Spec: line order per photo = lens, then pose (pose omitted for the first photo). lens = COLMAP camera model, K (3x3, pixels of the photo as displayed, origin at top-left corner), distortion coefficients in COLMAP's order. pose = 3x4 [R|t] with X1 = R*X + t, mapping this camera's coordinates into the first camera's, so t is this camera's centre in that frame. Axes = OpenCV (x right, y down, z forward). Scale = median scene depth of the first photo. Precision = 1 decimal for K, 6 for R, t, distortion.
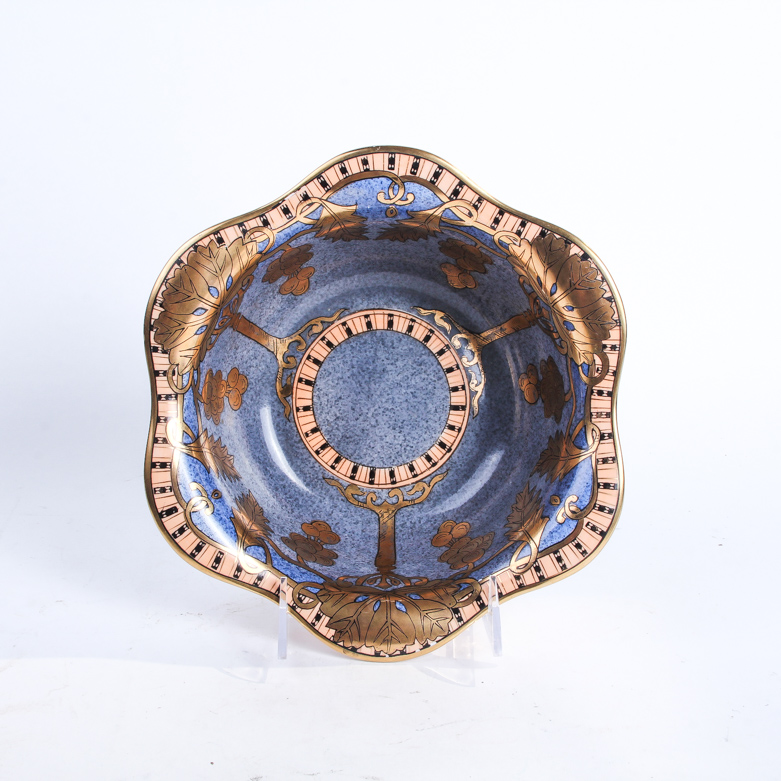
lens RADIAL K [[1331.7, 0, 388.2], [0, 1331.7, 392.8], [0, 0, 1]] dist [-0.087065, 0.000000]
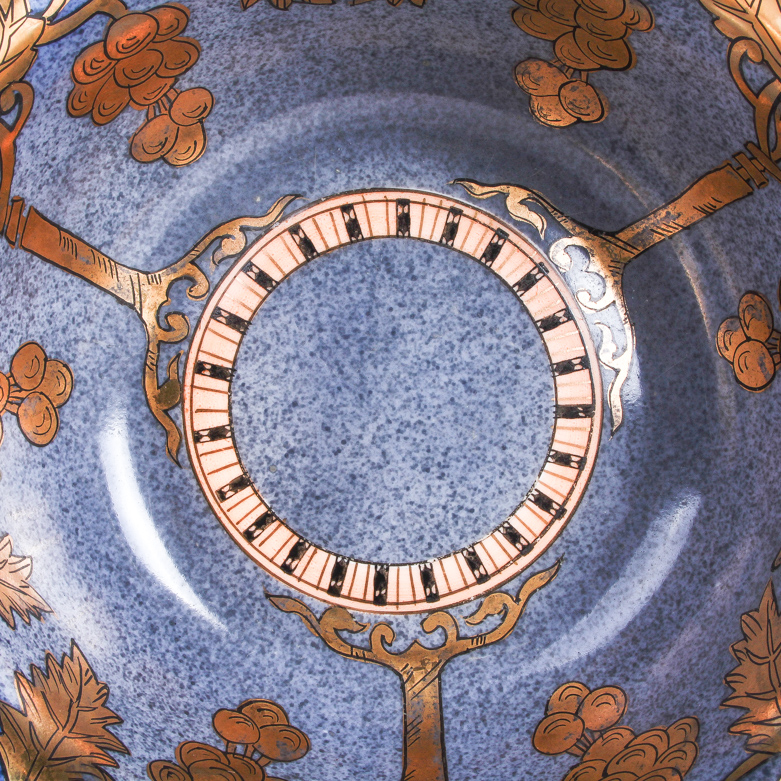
lens RADIAL K [[1331.7, 0, 395.8], [0, 1331.7, 392.2], [0, 0, 1]] dist [-0.087065, 0.000000]
pose [[0.998023, -0.057684, -0.024944, 0.006771], [0.056652, 0.997582, -0.040251, 0.019163], [0.027205, 0.038758, 0.998878, 0.584923]]
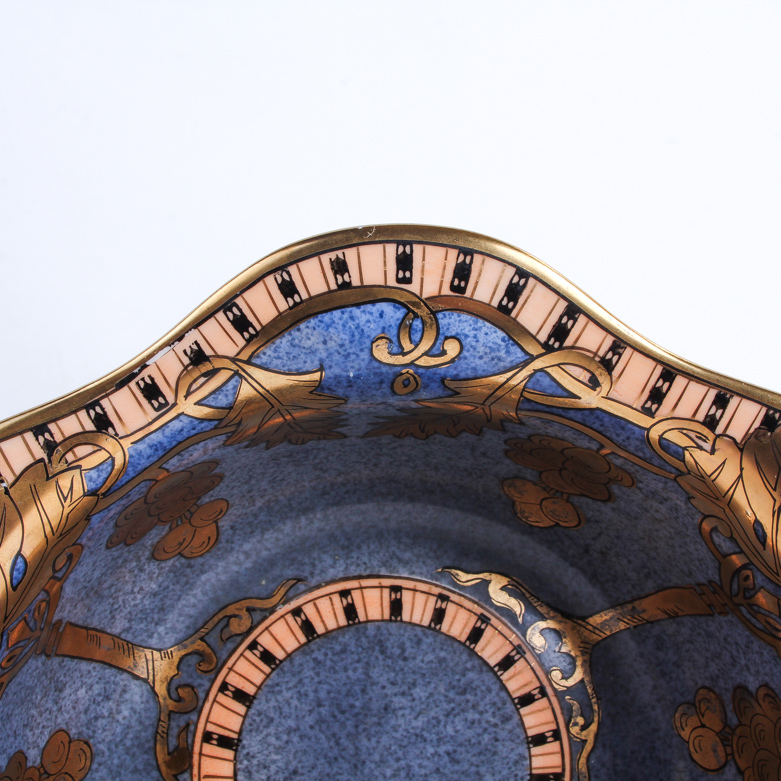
lens RADIAL K [[1331.7, 0, 390.7], [0, 1331.7, 387.5], [0, 0, 1]] dist [-0.087065, 0.000000]
pose [[0.997698, -0.038381, 0.055914, -0.023567], [0.042565, 0.996223, -0.075685, -0.094508], [-0.052798, 0.077890, 0.995563, 0.534588]]
